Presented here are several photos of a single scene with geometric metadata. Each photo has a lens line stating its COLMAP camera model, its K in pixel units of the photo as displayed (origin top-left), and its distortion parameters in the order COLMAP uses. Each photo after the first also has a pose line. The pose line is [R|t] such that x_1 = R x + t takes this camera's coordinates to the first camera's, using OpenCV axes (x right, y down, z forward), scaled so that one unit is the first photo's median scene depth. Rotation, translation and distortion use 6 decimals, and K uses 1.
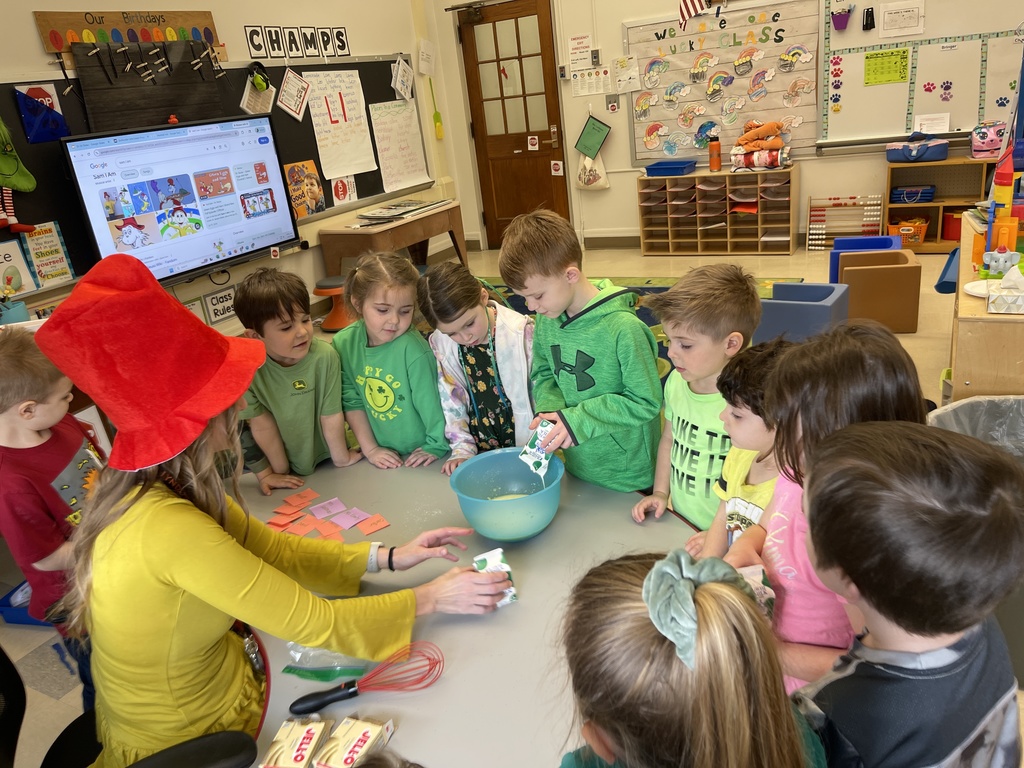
lens RADIAL K [[762.2, 0, 517.3], [0, 762.2, 373.7], [0, 0, 1]] dist [0.083970, -0.116494]
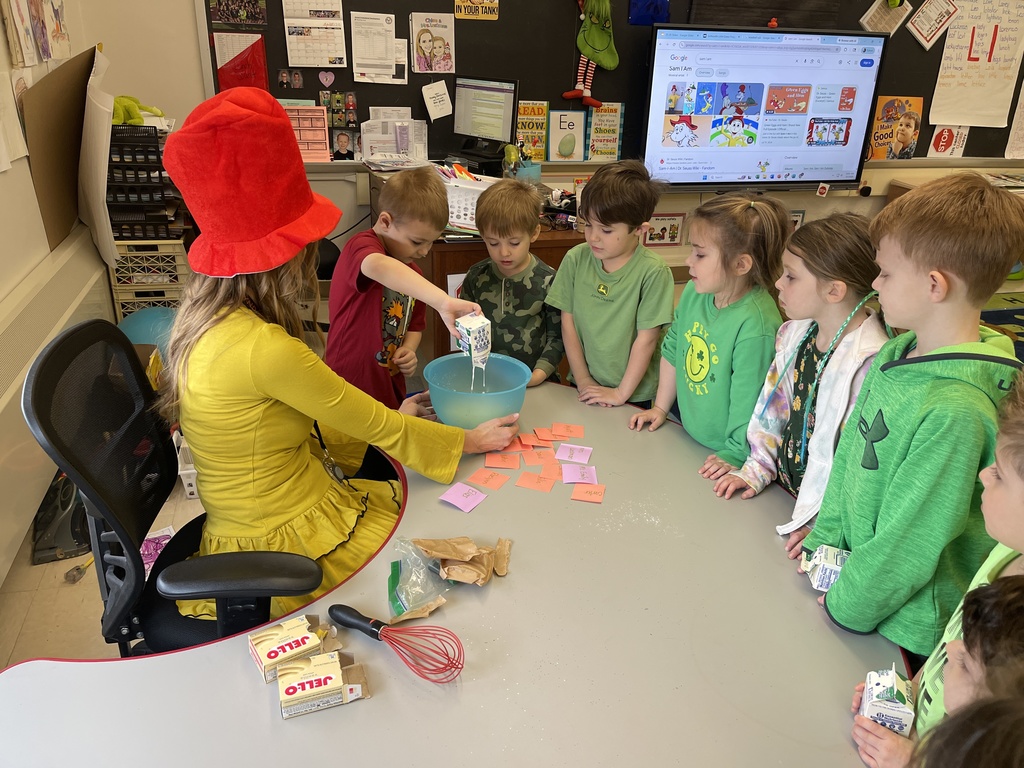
lens RADIAL K [[762.2, 0, 517.3], [0, 762.2, 373.7], [0, 0, 1]] dist [0.083970, -0.116494]
pose [[0.682530, 0.413383, -0.602716, 0.080479], [-0.361069, 0.907724, 0.213696, -0.028274], [0.635439, 0.071768, 0.768809, 0.103170]]
